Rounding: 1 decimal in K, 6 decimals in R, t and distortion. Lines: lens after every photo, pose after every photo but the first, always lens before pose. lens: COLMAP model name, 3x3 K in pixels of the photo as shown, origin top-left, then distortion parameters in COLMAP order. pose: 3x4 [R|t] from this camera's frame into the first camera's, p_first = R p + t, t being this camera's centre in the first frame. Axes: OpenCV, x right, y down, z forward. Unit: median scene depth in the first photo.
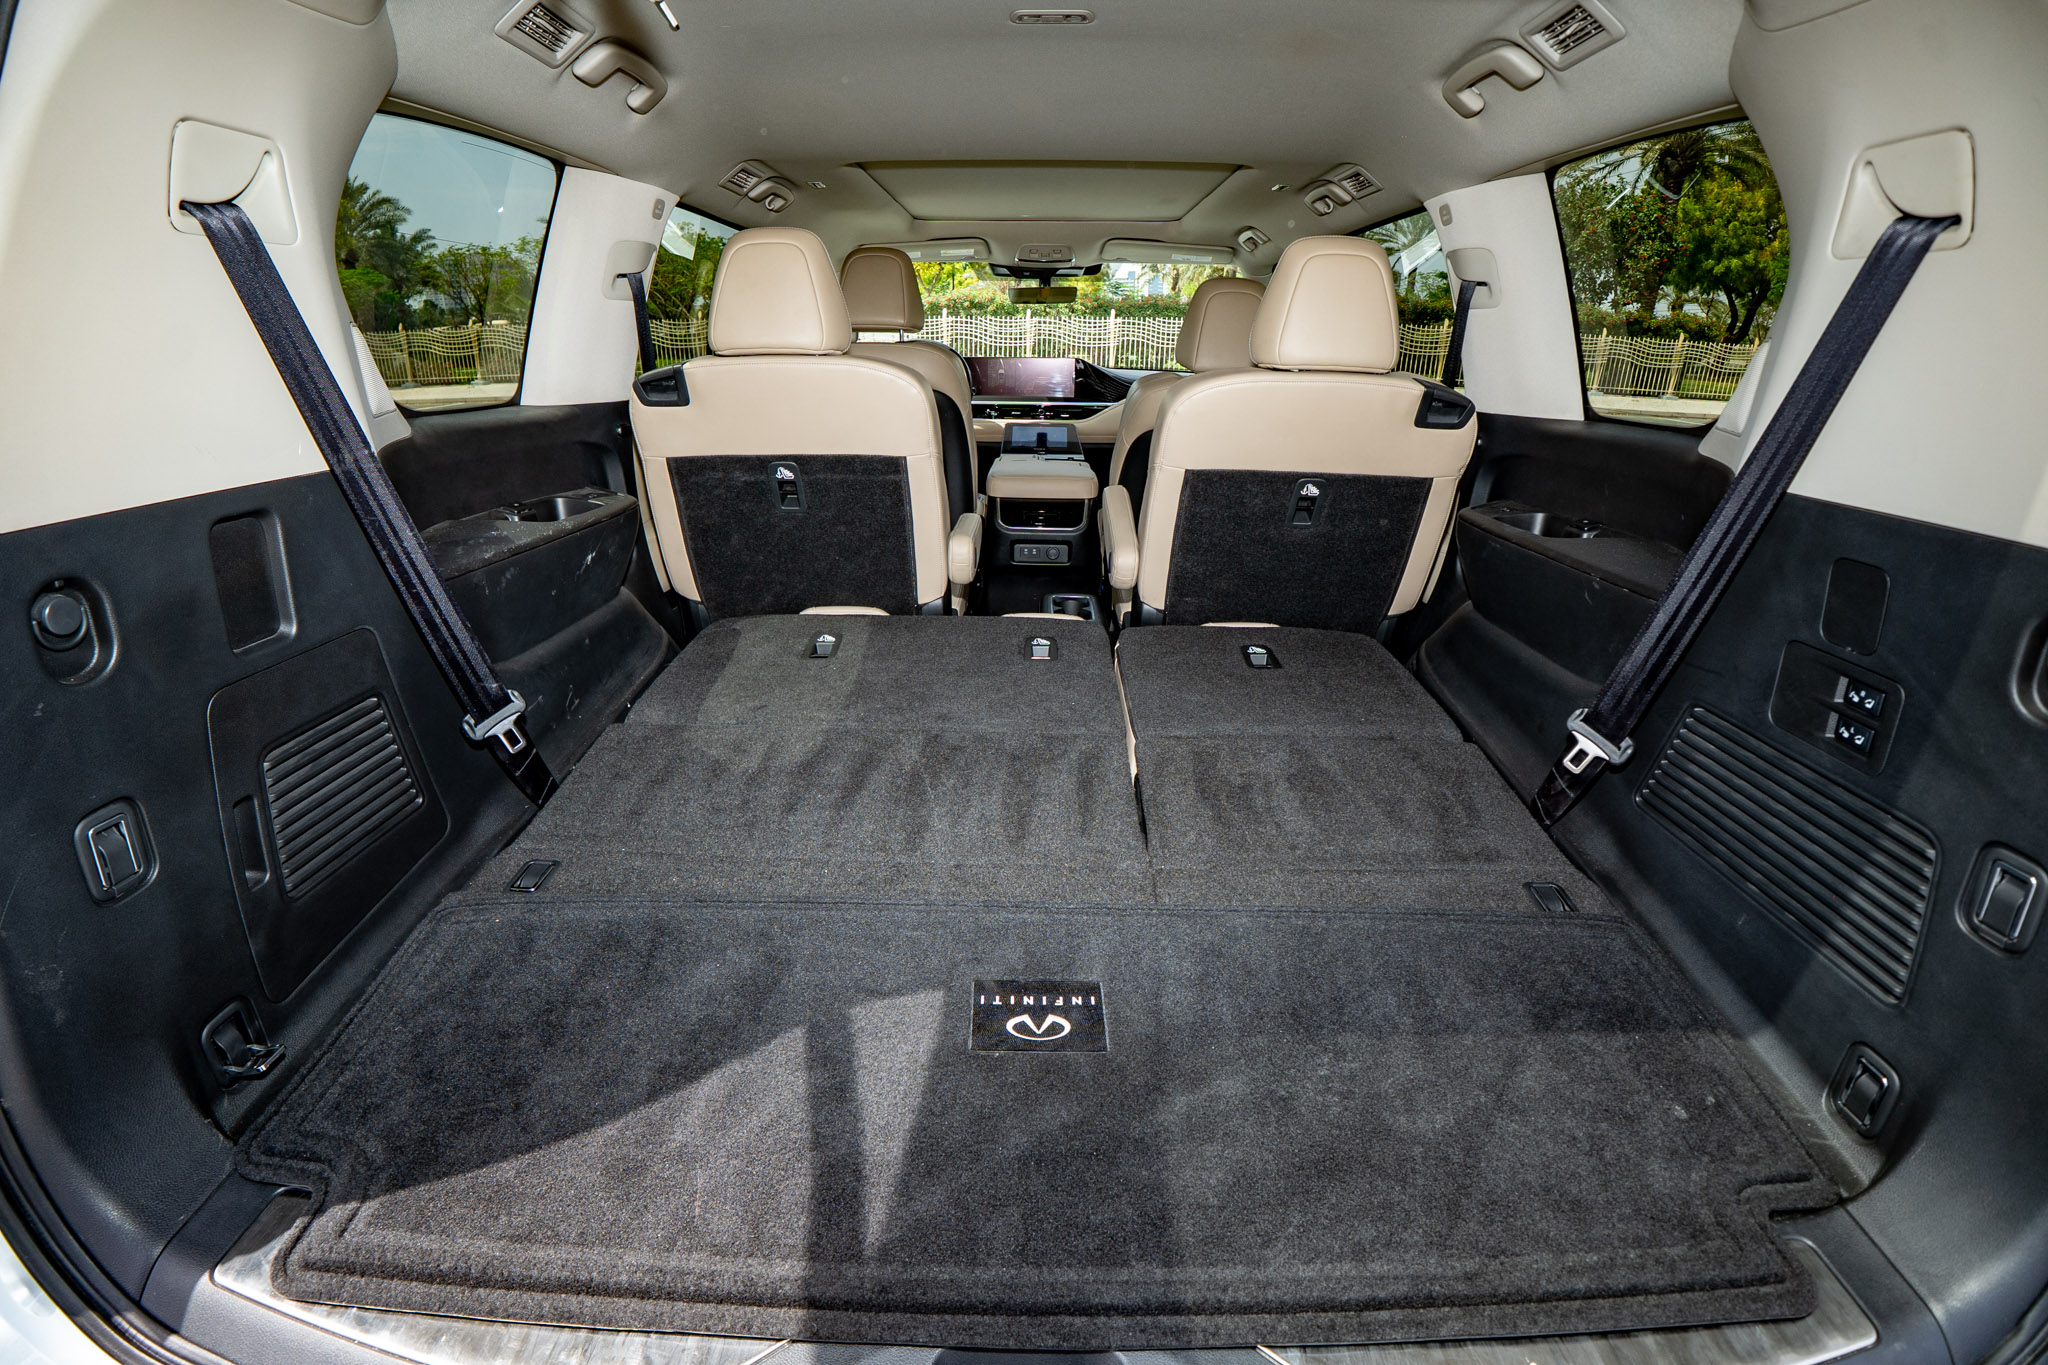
lens RADIAL K [[945.6, 0, 1024.0], [0, 945.6, 682.5], [0, 0, 1]] dist [-0.093626, 0.012976]
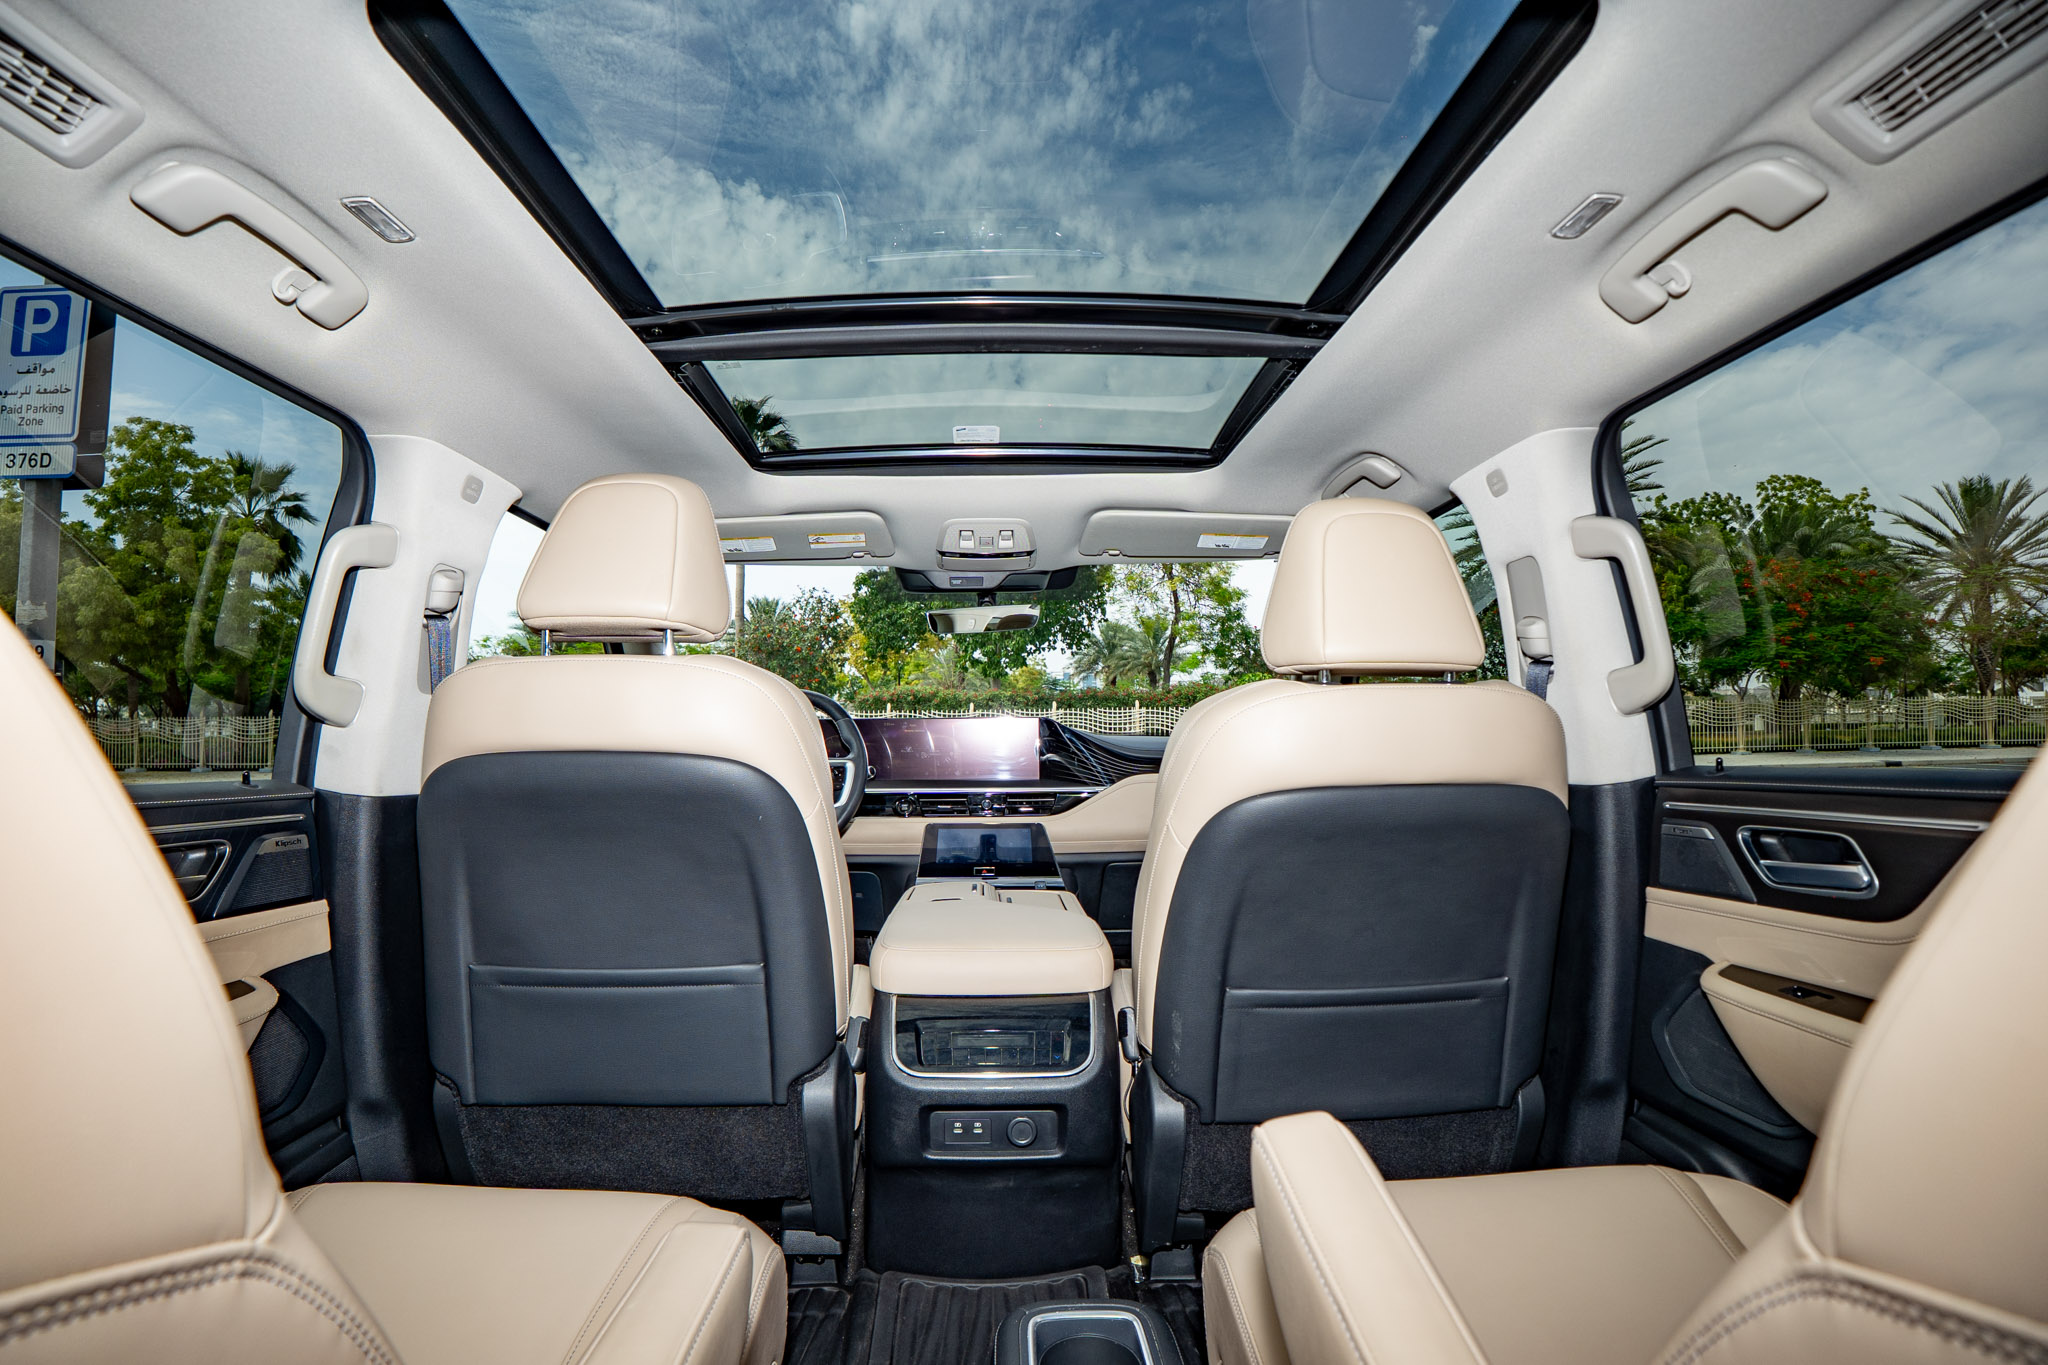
lens RADIAL K [[911.5, 0, 1024.0], [0, 911.5, 682.5], [0, 0, 1]] dist [-0.078060, -0.000621]
pose [[0.997956, -0.015162, 0.062084, 0.007676], [0.038639, 0.916929, -0.397176, -0.130243], [-0.050905, 0.398763, 0.915640, 0.444132]]
